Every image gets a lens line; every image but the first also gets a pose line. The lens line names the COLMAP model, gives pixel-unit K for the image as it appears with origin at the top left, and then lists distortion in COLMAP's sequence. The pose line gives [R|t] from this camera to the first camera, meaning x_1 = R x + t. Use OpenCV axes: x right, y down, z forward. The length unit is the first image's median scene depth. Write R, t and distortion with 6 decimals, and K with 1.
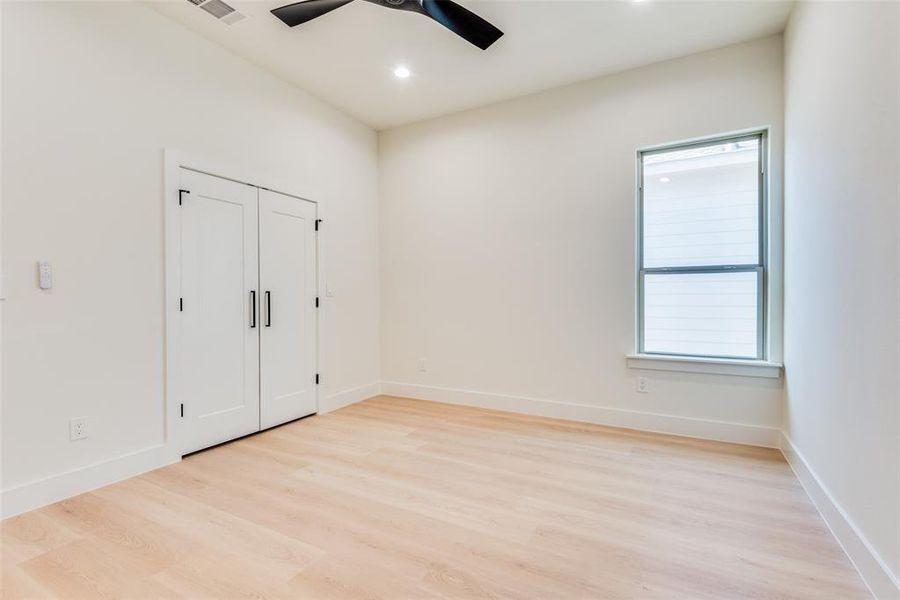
lens RADIAL K [[406.0, 0, 447.6], [0, 406.0, 298.2], [0, 0, 1]] dist [0.020014, -0.007842]
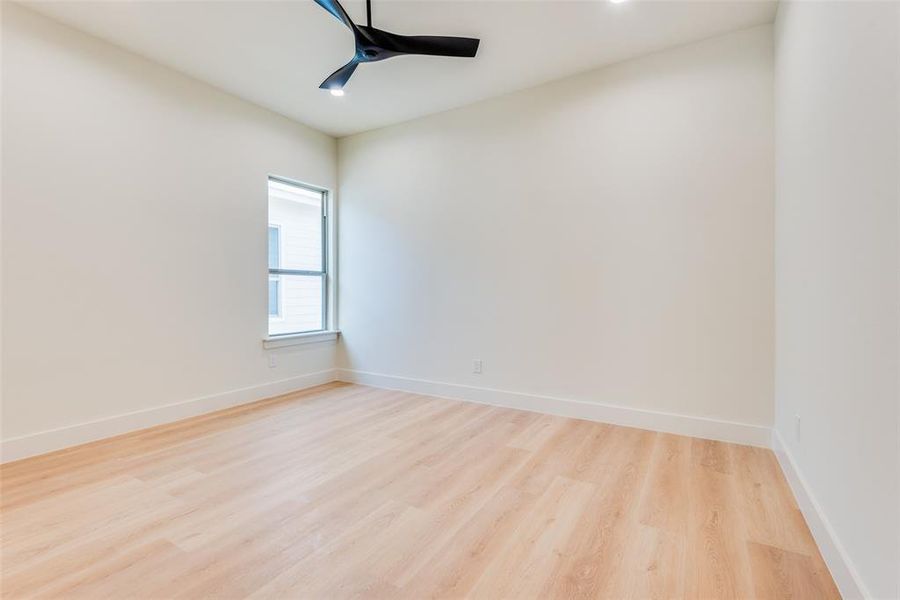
lens RADIAL K [[406.0, 0, 449.1], [0, 406.0, 293.0], [0, 0, 1]] dist [0.020014, -0.007842]
pose [[0.054847, -0.000042, 0.998495, -0.807333], [0.005776, 0.999983, -0.000275, 0.005895], [-0.998478, 0.005782, 0.054847, 0.411170]]
